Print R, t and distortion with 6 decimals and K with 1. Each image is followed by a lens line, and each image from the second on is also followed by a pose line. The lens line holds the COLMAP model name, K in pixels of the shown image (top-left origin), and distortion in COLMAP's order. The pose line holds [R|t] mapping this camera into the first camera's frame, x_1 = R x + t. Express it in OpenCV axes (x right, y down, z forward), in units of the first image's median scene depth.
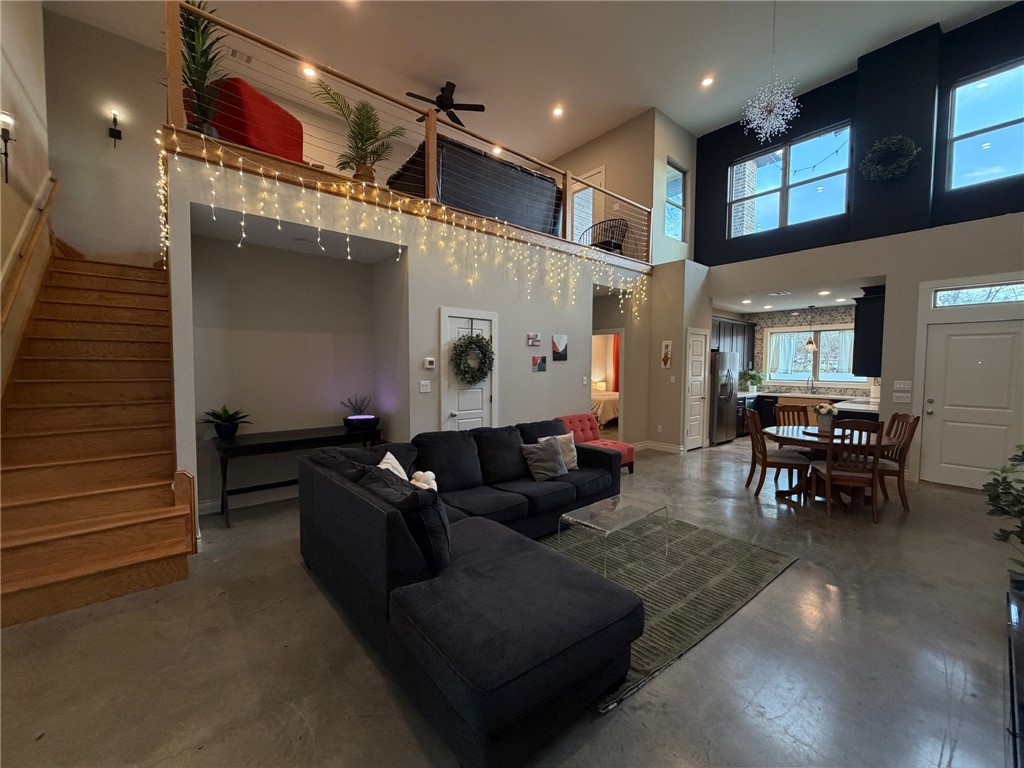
lens RADIAL K [[410.3, 0, 508.1], [0, 410.3, 384.9], [0, 0, 1]] dist [-0.000808, -0.001017]
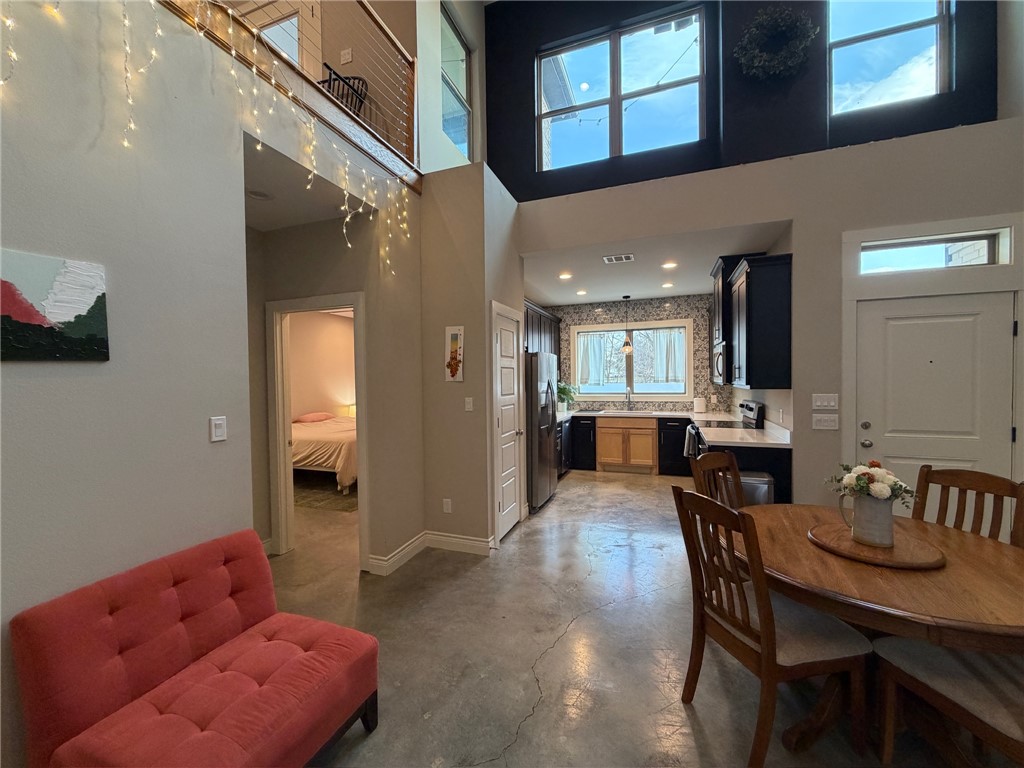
lens RADIAL K [[410.3, 0, 510.3], [0, 410.3, 386.0], [0, 0, 1]] dist [-0.000808, -0.001017]
pose [[0.864515, -0.027654, 0.501846, 0.193488], [0.043268, 0.998873, -0.019495, -0.022838], [-0.500741, 0.038567, 0.864737, 0.536567]]
